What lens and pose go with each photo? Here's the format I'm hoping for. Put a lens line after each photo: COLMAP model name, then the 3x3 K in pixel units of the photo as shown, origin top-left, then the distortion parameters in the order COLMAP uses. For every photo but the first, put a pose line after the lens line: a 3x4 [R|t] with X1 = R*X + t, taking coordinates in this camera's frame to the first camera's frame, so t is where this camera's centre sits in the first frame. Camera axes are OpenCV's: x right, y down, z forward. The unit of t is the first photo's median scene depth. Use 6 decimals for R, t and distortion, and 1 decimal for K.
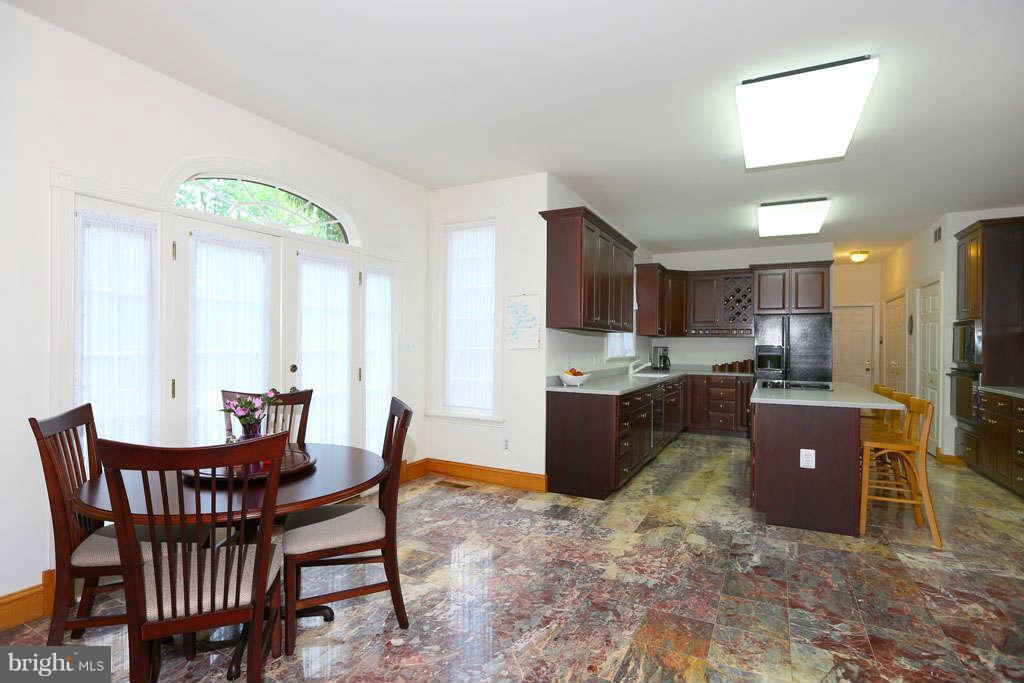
lens RADIAL K [[500.7, 0, 509.0], [0, 500.7, 341.3], [0, 0, 1]] dist [-0.006099, 0.000547]
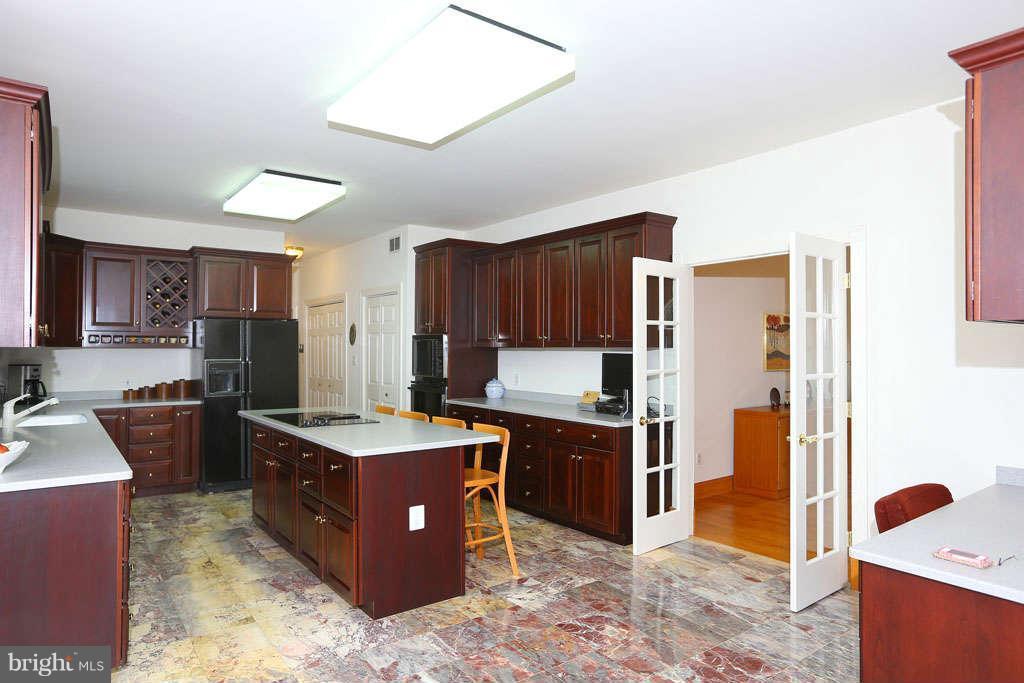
lens RADIAL K [[621.1, 0, 512.9], [0, 621.1, 345.9], [0, 0, 1]] dist [-0.015330, 0.003604]
pose [[0.437491, -0.006714, 0.899198, -0.194884], [-0.004126, 0.999947, 0.009473, -0.042047], [-0.899213, -0.007854, 0.437440, 0.398600]]
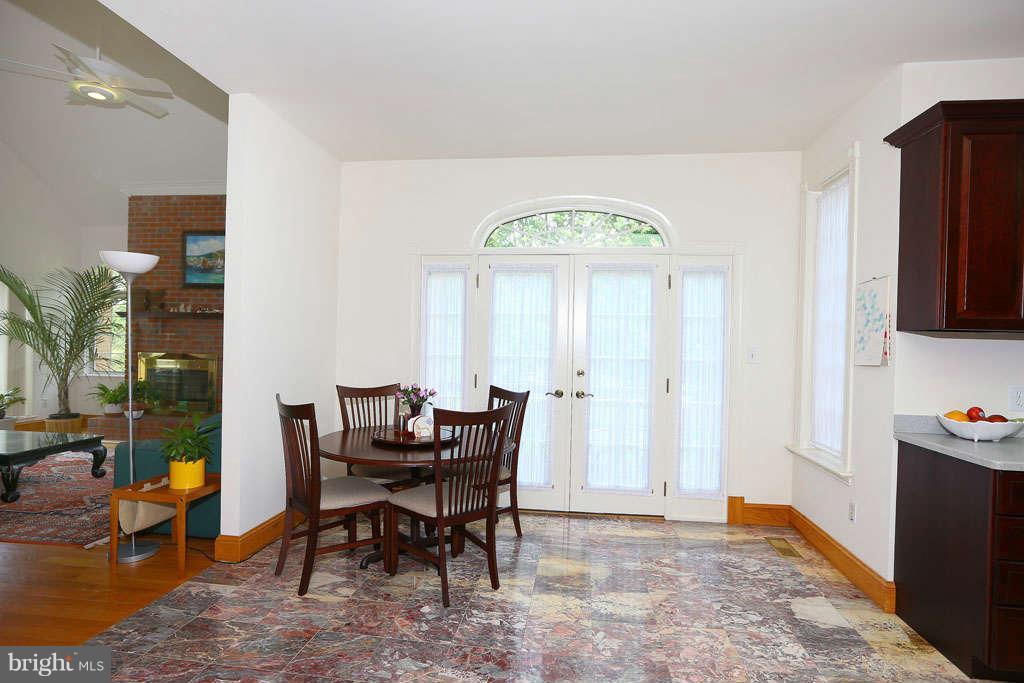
lens RADIAL K [[519.8, 0, 510.7], [0, 519.8, 345.0], [0, 0, 1]] dist [-0.011205, 0.001275]
pose [[0.369642, 0.006180, -0.929154, 0.520283], [-0.016374, 0.999866, 0.000136, -0.004171], [0.929030, 0.015164, 0.369694, 0.402218]]
